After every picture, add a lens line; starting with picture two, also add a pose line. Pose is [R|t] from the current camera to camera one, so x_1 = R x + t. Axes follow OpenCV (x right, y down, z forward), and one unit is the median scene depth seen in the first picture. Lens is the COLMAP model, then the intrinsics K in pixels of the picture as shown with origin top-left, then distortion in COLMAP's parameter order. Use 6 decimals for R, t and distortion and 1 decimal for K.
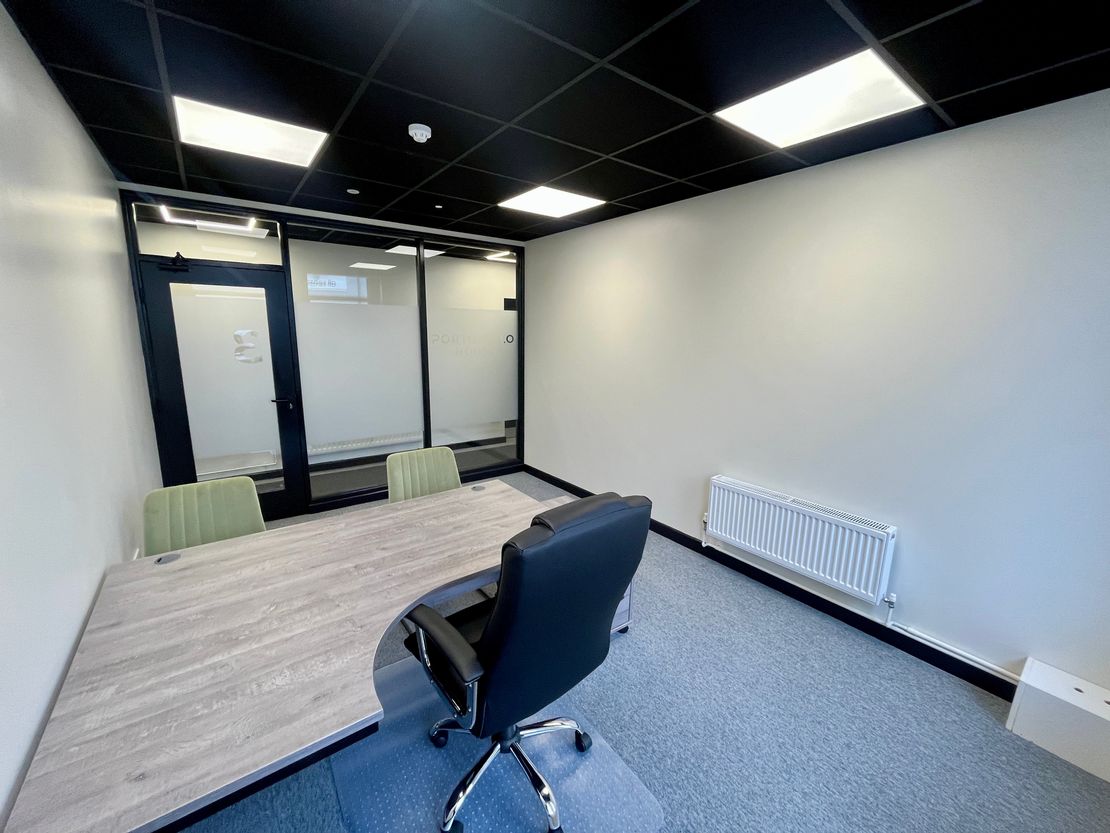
lens RADIAL K [[446.1, 0, 551.6], [0, 446.1, 415.5], [0, 0, 1]] dist [-0.004350, -0.000100]
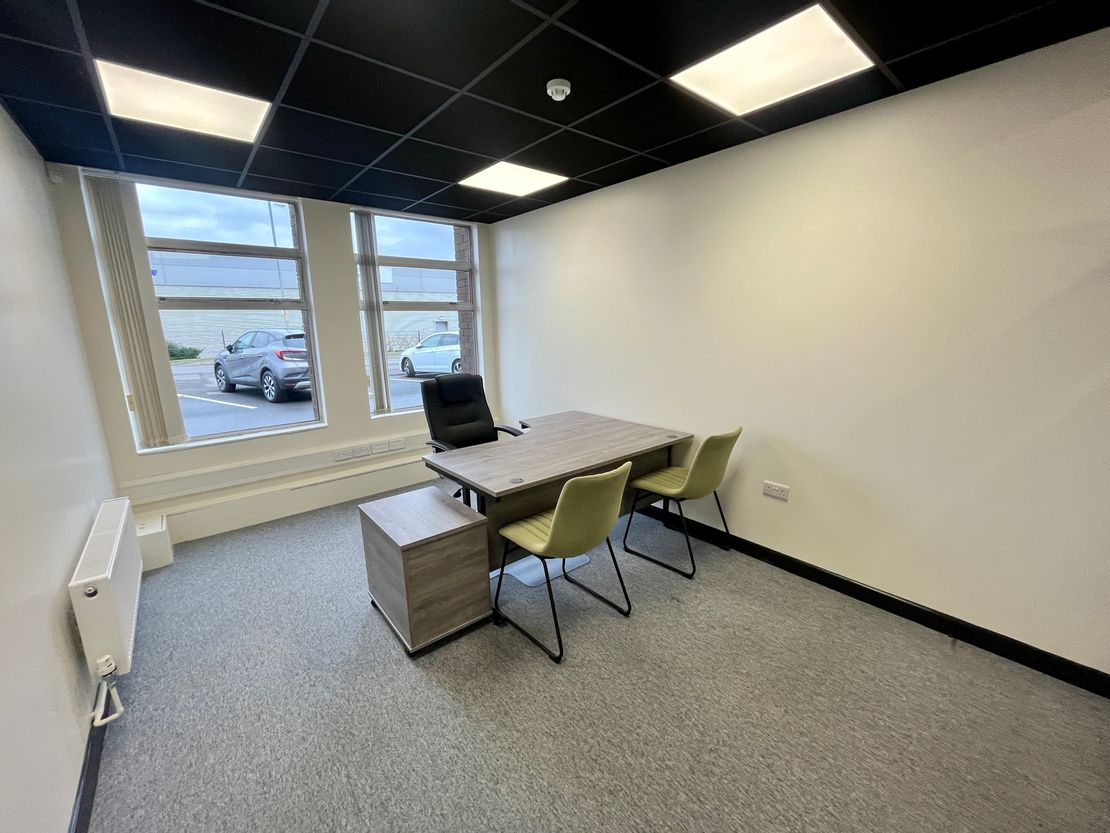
lens RADIAL K [[446.1, 0, 551.6], [0, 446.1, 415.5], [0, 0, 1]] dist [-0.004350, -0.000100]
pose [[-0.998516, 0.011723, -0.053177, -0.222385], [-0.009832, 0.921692, 0.387799, -0.370587], [0.053559, 0.387746, -0.920209, 2.111382]]
